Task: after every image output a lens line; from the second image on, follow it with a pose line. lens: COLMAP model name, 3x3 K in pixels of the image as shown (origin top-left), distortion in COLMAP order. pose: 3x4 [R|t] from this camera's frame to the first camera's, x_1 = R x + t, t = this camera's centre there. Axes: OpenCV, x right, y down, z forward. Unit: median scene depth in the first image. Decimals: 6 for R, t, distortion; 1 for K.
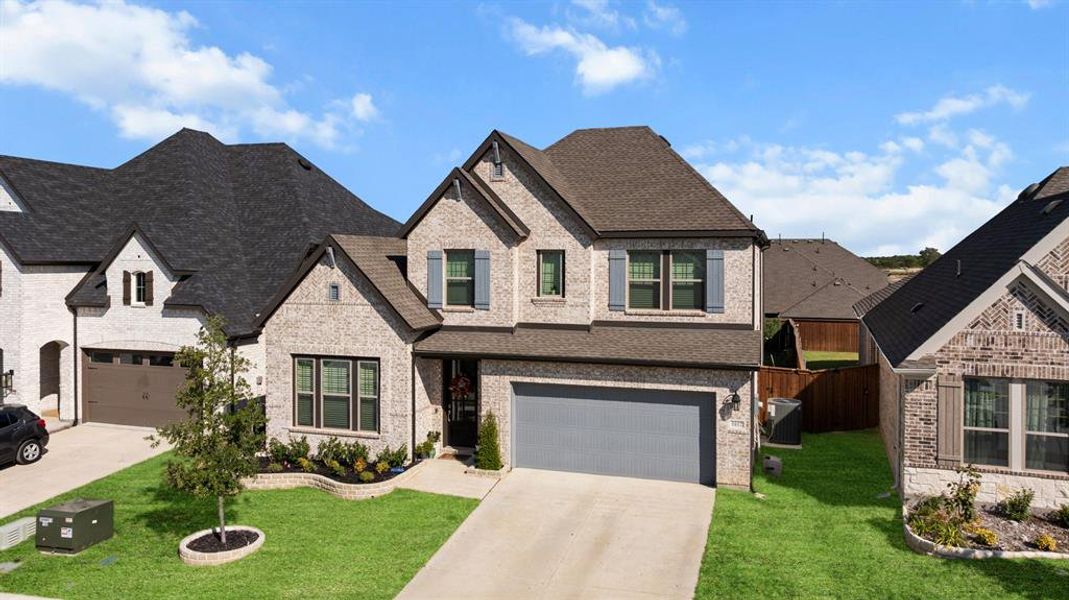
lens RADIAL K [[431.4, 0, 531.9], [0, 431.4, 297.7], [0, 0, 1]] dist [-0.005829, 0.002089]
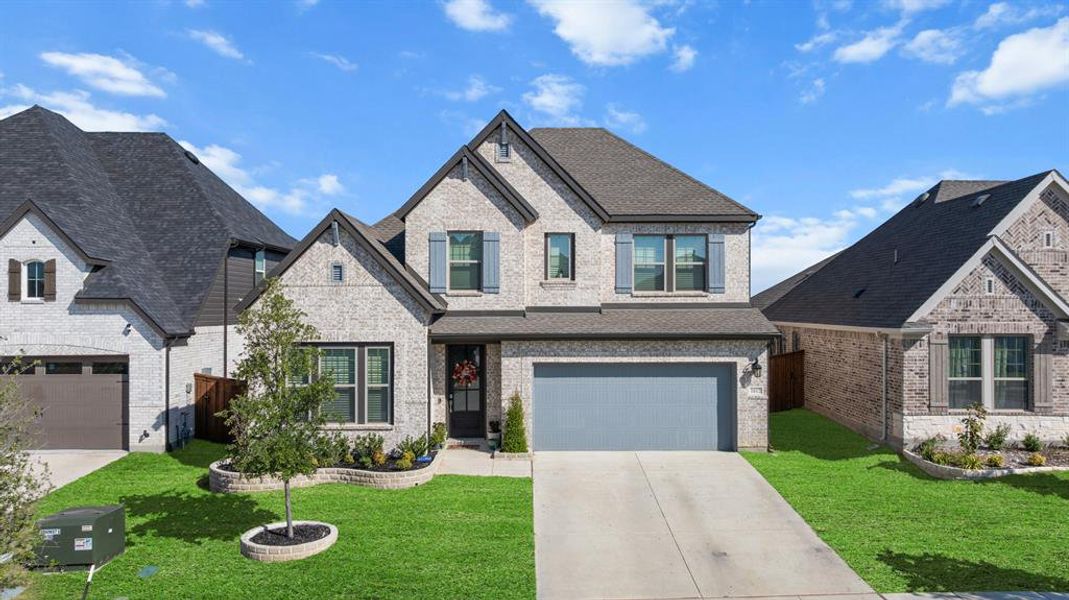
lens RADIAL K [[431.4, 0, 536.9], [0, 431.4, 299.2], [0, 0, 1]] dist [-0.005829, 0.002089]
pose [[0.983502, -0.007963, 0.180722, -0.212746], [0.009669, 0.999917, -0.008565, 0.056725], [-0.180638, 0.010171, 0.983497, 0.028591]]
